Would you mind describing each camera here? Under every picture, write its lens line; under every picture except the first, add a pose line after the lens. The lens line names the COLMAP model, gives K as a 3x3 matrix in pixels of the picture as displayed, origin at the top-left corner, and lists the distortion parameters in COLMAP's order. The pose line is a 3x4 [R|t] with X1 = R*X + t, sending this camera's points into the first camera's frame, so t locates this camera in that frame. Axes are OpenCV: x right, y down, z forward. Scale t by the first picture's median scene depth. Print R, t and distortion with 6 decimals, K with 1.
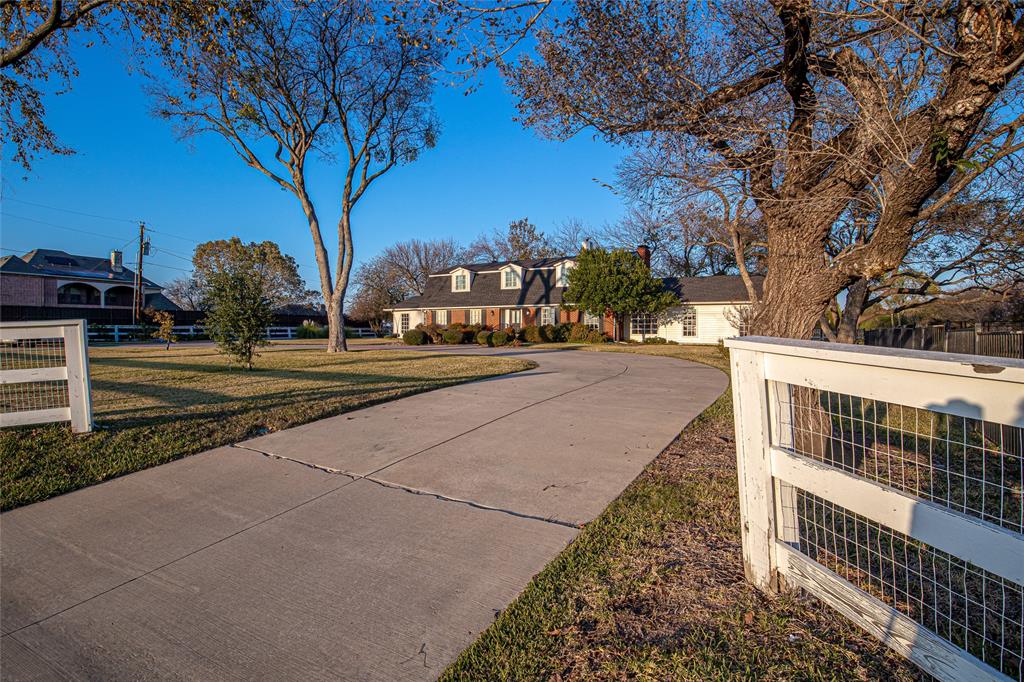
lens RADIAL K [[529.9, 0, 511.5], [0, 529.9, 336.7], [0, 0, 1]] dist [-0.032180, -0.000207]
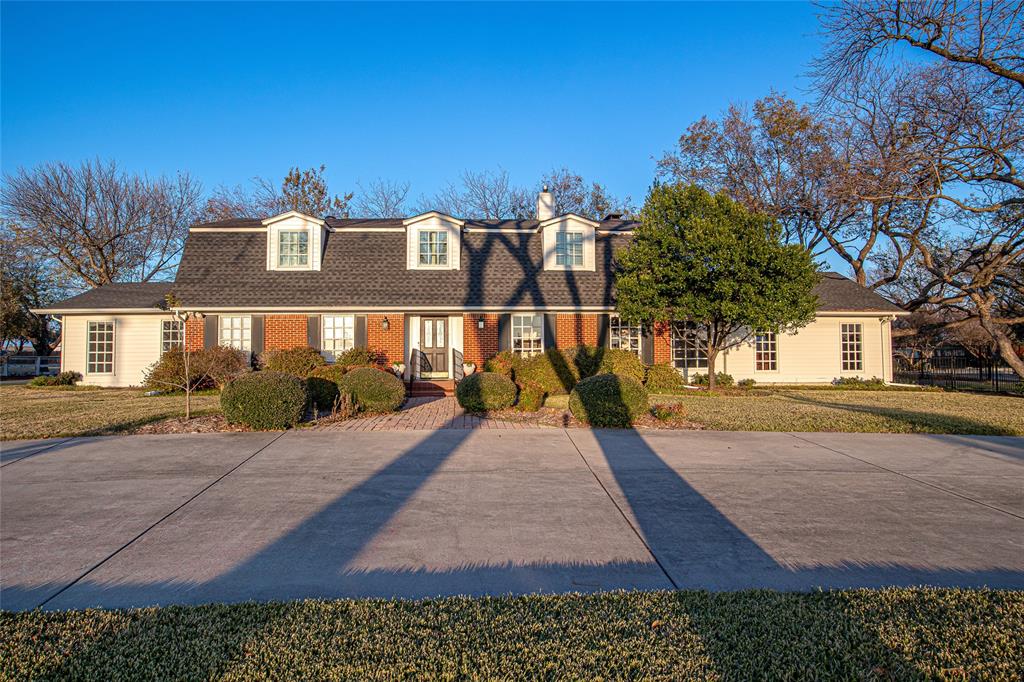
lens RADIAL K [[562.8, 0, 509.5], [0, 562.8, 335.4], [0, 0, 1]] dist [0.000723, 0.000158]
pose [[0.864883, 0.004472, 0.501954, -0.176635], [0.011066, 0.999547, -0.027972, -0.022370], [-0.501852, 0.029748, 0.864442, 0.567564]]
